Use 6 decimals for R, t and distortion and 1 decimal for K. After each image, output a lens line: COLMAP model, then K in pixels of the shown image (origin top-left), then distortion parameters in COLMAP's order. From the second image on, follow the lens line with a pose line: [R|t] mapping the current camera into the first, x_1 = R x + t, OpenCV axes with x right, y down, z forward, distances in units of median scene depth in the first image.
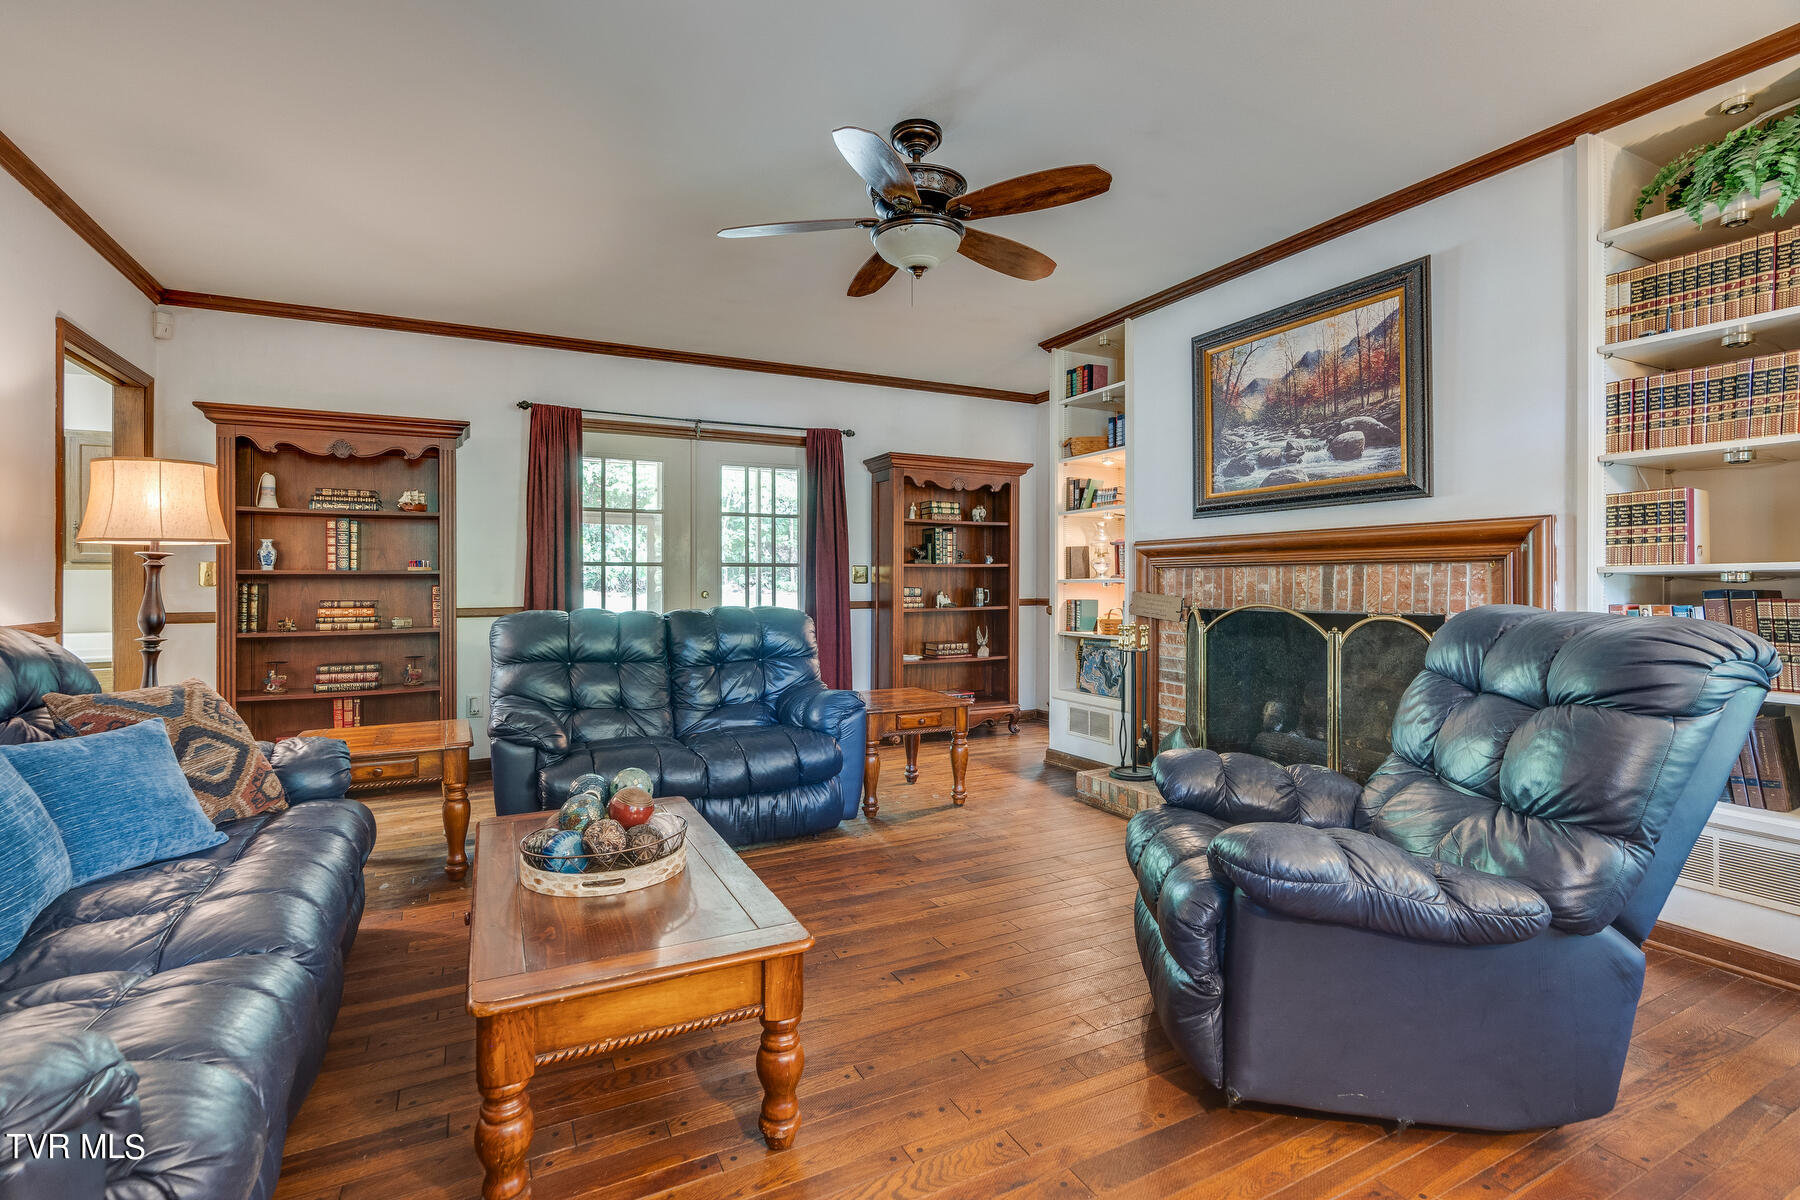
lens RADIAL K [[820.0, 0, 899.9], [0, 820.0, 583.2], [0, 0, 1]] dist [-0.011170, 0.000567]
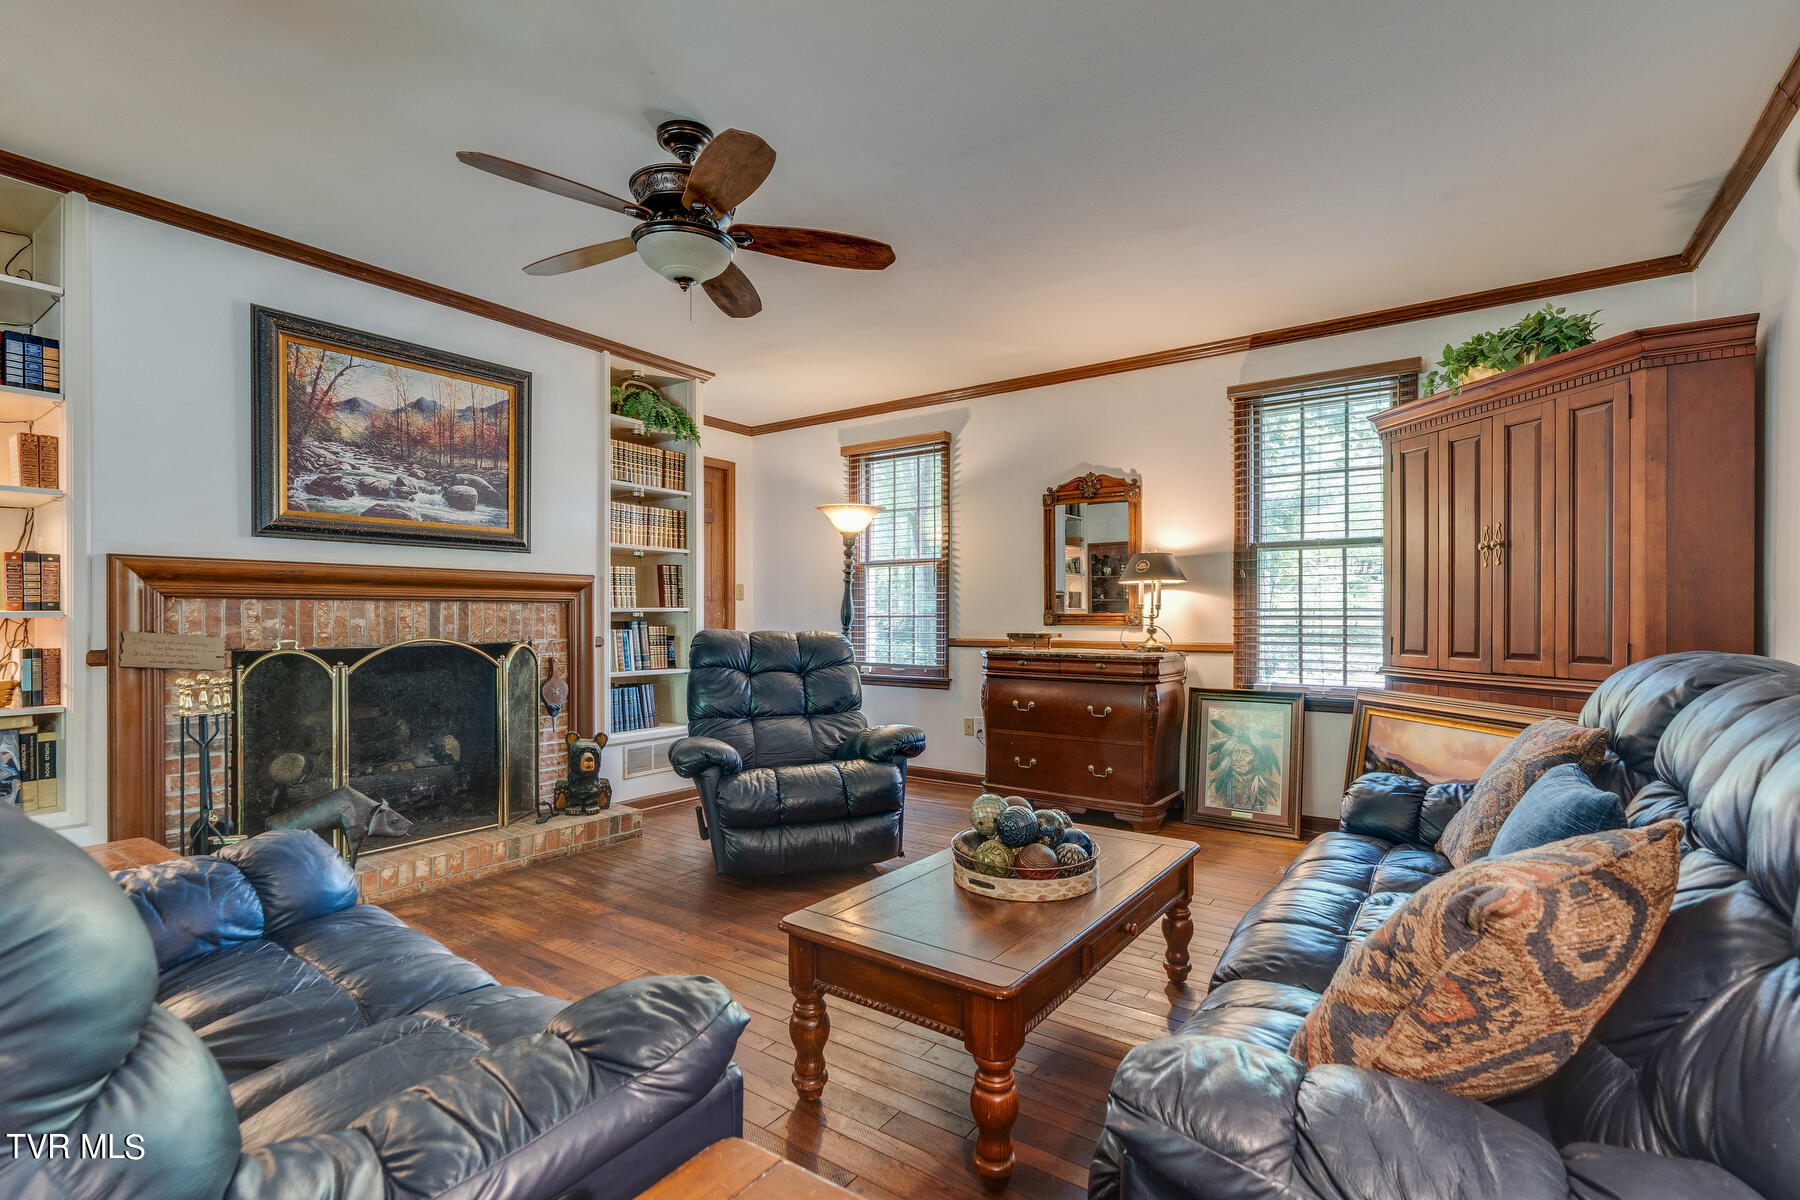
lens RADIAL K [[820.0, 0, 902.6], [0, 820.0, 615.2], [0, 0, 1]] dist [-0.011170, 0.000567]
pose [[-0.455749, -0.002643, 0.890104, -0.714974], [-0.003273, 0.999994, 0.001293, -0.006992], [-0.890102, -0.002324, -0.455755, 0.928306]]
